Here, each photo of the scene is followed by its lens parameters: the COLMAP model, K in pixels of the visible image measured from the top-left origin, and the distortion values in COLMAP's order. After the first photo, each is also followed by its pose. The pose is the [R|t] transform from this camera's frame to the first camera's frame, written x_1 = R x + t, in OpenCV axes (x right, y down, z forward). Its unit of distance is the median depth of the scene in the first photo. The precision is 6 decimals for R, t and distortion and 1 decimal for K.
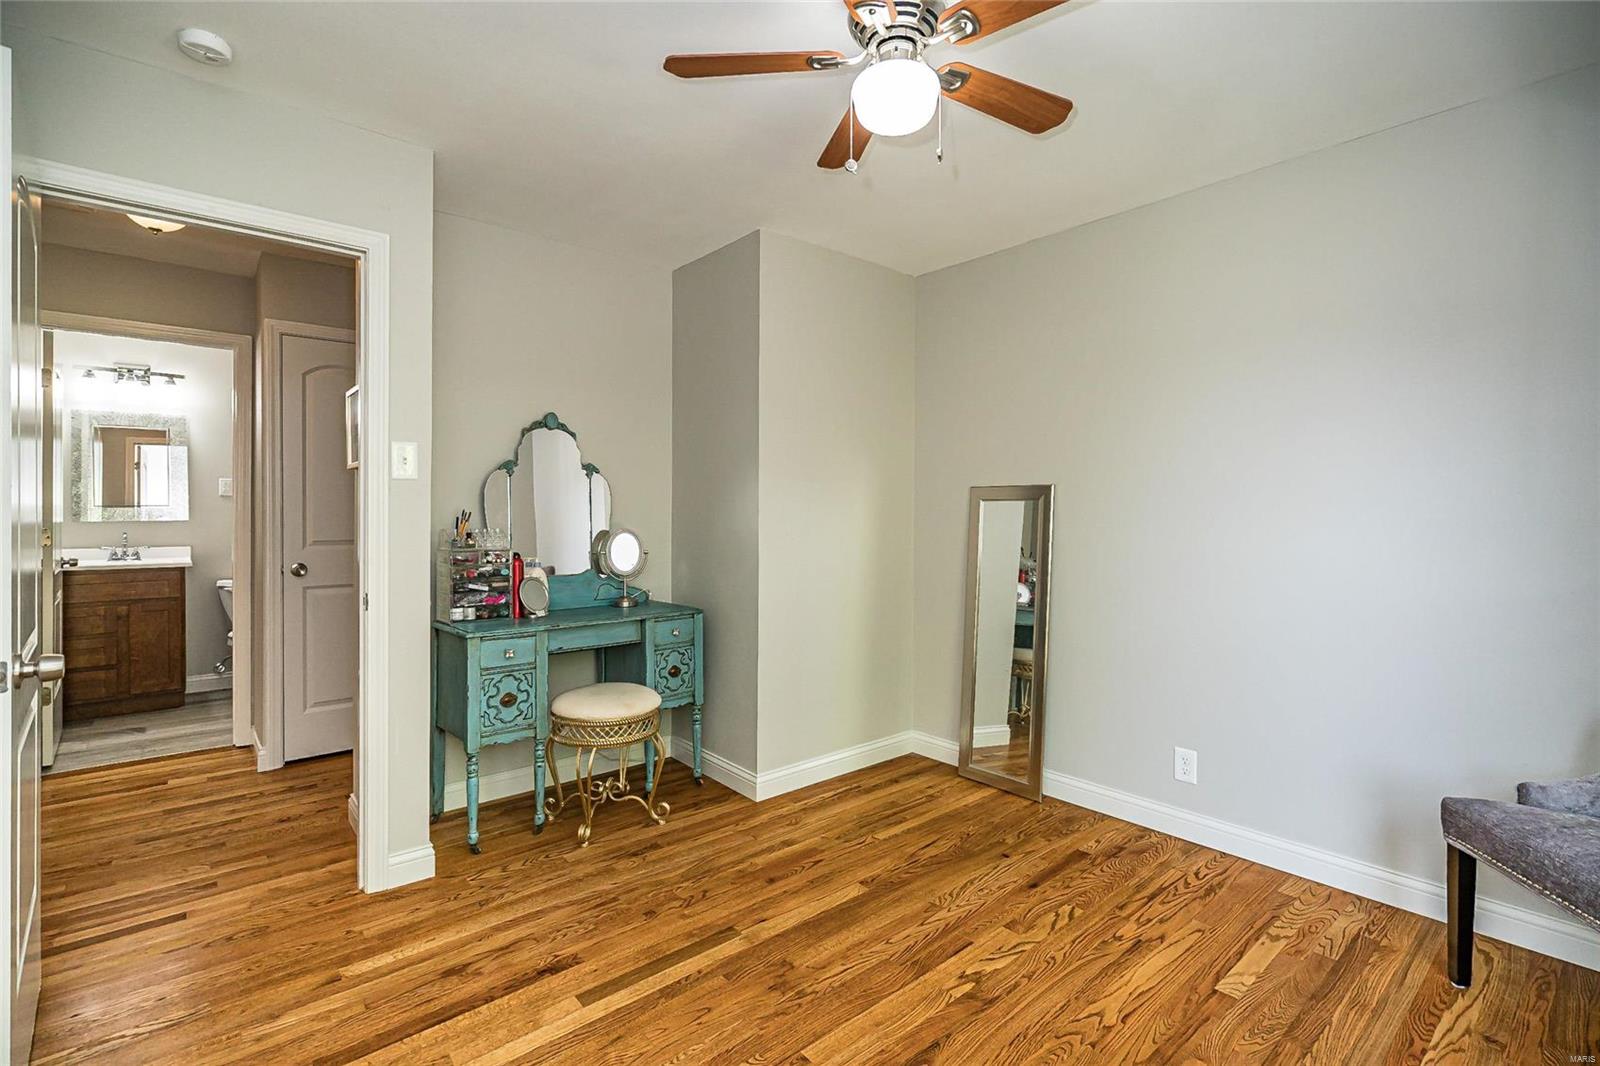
lens RADIAL K [[735.8, 0, 802.1], [0, 735.8, 525.0], [0, 0, 1]] dist [-0.007544, 0.001151]
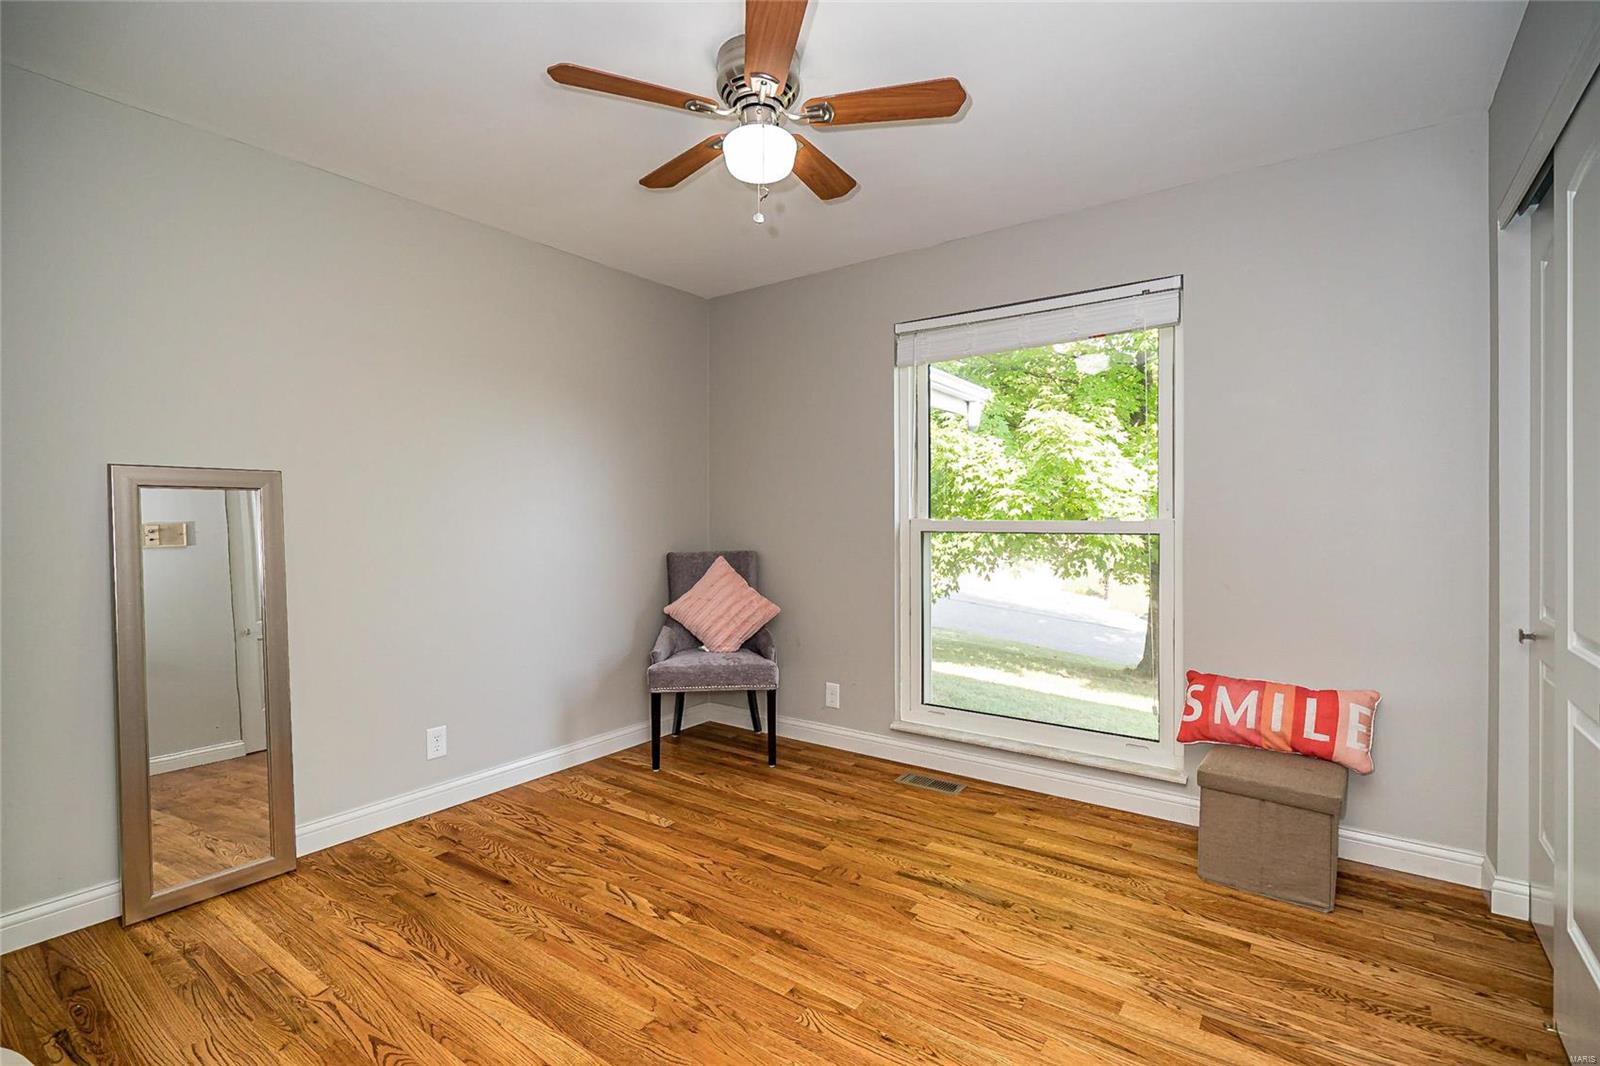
lens RADIAL K [[735.8, 0, 802.3], [0, 735.8, 530.3], [0, 0, 1]] dist [-0.007544, 0.001151]
pose [[-0.226501, -0.021588, 0.973772, -0.714511], [0.022073, 0.999384, 0.027290, 0.006655], [-0.973761, 0.027675, -0.225885, 0.822902]]
